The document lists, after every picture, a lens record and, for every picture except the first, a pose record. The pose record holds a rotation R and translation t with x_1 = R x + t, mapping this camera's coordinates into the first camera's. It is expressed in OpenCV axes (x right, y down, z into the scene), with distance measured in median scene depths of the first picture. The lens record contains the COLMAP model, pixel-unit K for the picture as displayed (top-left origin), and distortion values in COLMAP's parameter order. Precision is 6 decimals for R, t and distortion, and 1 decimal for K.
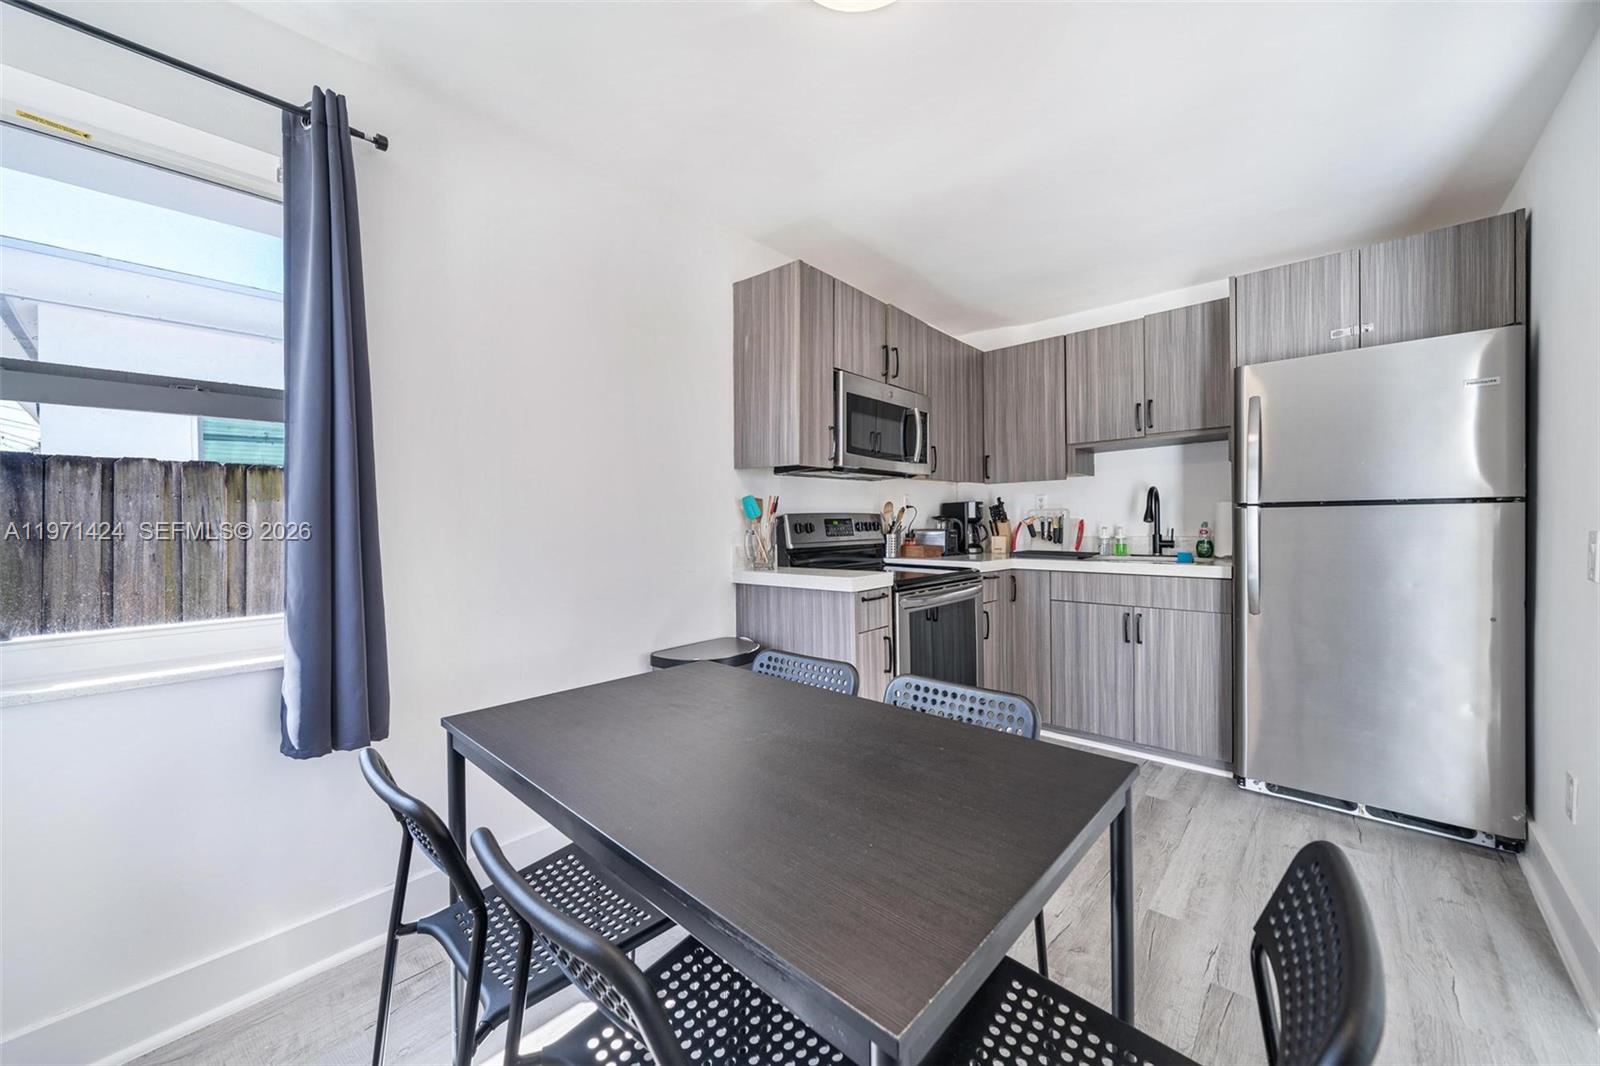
lens RADIAL K [[588.6, 0, 800.0], [0, 588.6, 533.0], [0, 0, 1]] dist [-0.001884, 0.000117]
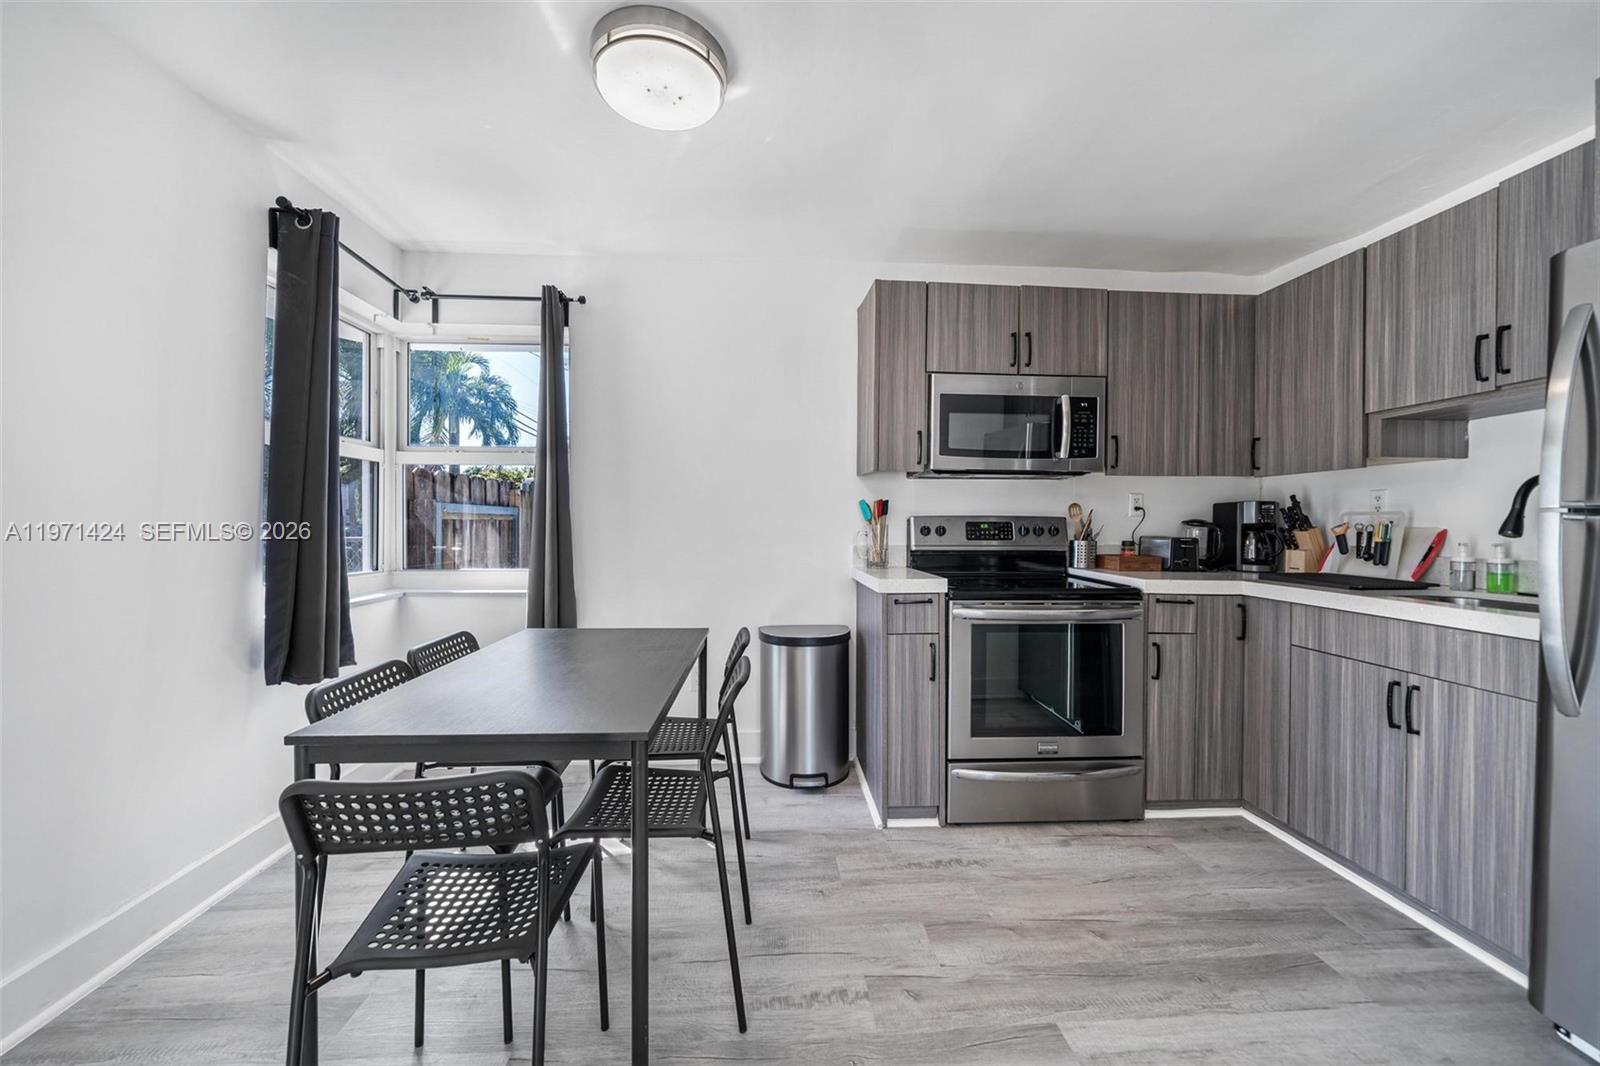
lens RADIAL K [[588.6, 0, 800.0], [0, 588.6, 533.0], [0, 0, 1]] dist [-0.001884, 0.000117]
pose [[0.722561, 0.029961, -0.690658, 0.496061], [-0.027013, 0.999521, 0.015099, -0.012471], [0.690780, 0.007747, 0.723024, 0.105371]]
